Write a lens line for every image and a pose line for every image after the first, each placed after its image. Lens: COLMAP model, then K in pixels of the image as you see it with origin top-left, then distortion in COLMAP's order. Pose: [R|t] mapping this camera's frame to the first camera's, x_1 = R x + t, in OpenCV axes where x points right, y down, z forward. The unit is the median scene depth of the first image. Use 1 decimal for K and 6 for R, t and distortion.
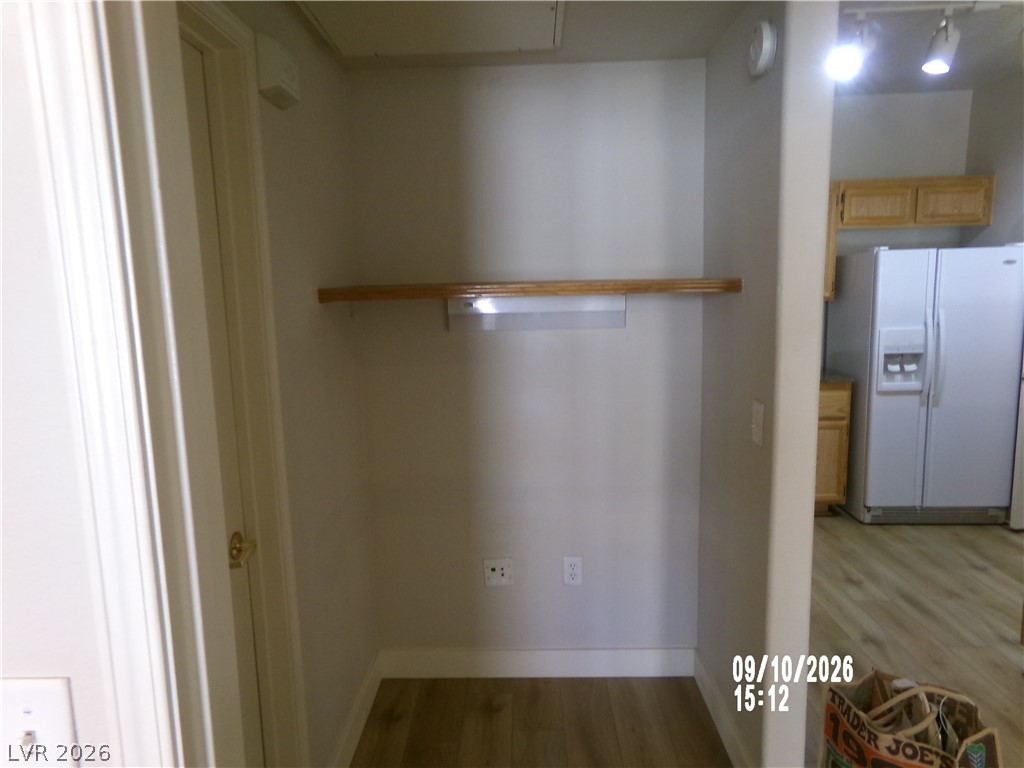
lens RADIAL K [[712.6, 0, 517.5], [0, 712.6, 382.9], [0, 0, 1]] dist [-0.052510, 0.101092]
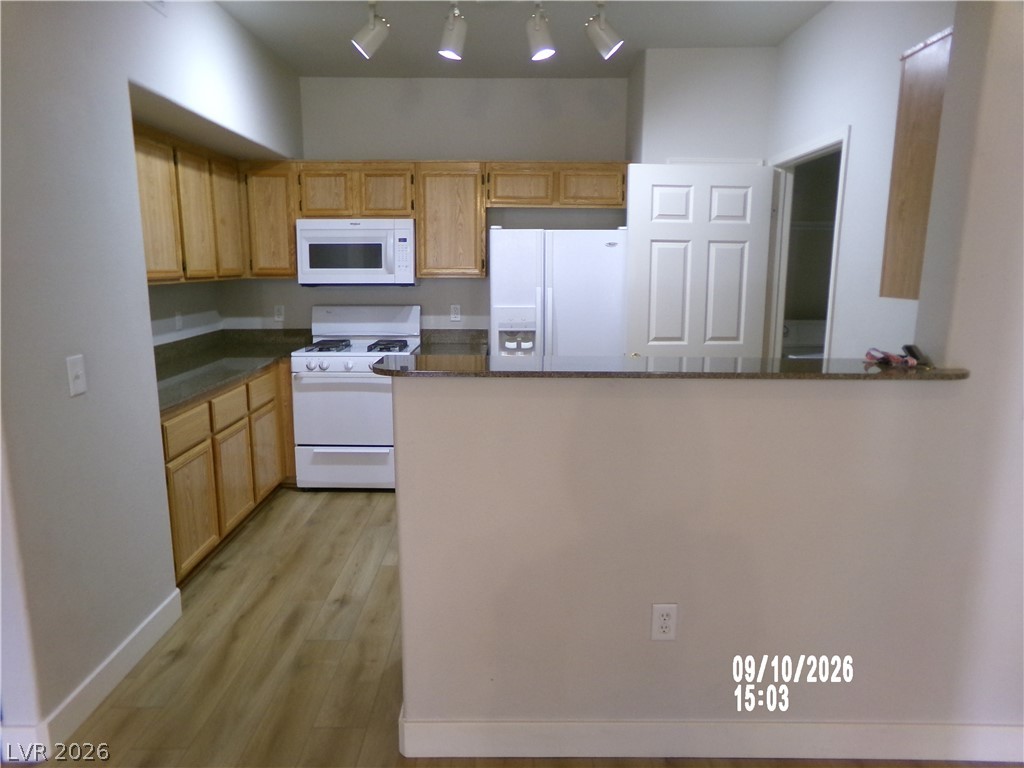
lens RADIAL K [[712.6, 0, 508.4], [0, 712.6, 377.5], [0, 0, 1]] dist [-0.052510, 0.101092]
pose [[0.999618, 0.020044, 0.019012, 0.506198], [-0.020401, 0.999616, 0.018758, 0.006531], [-0.018628, -0.019139, 0.999643, -0.029513]]
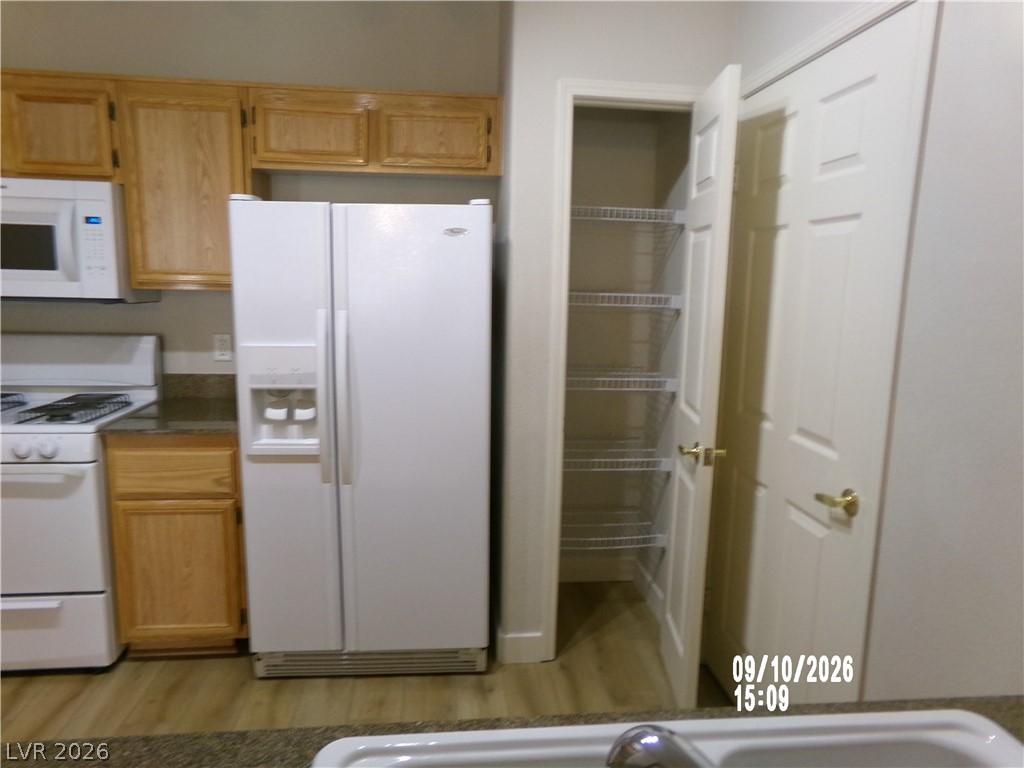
lens RADIAL K [[712.6, 0, 501.3], [0, 712.6, 392.2], [0, 0, 1]] dist [-0.052510, 0.101092]
pose [[0.993290, 0.021949, 0.113545, 0.640892], [-0.024026, 0.999568, 0.016955, -0.051764], [-0.113124, -0.019570, 0.993388, 0.419998]]
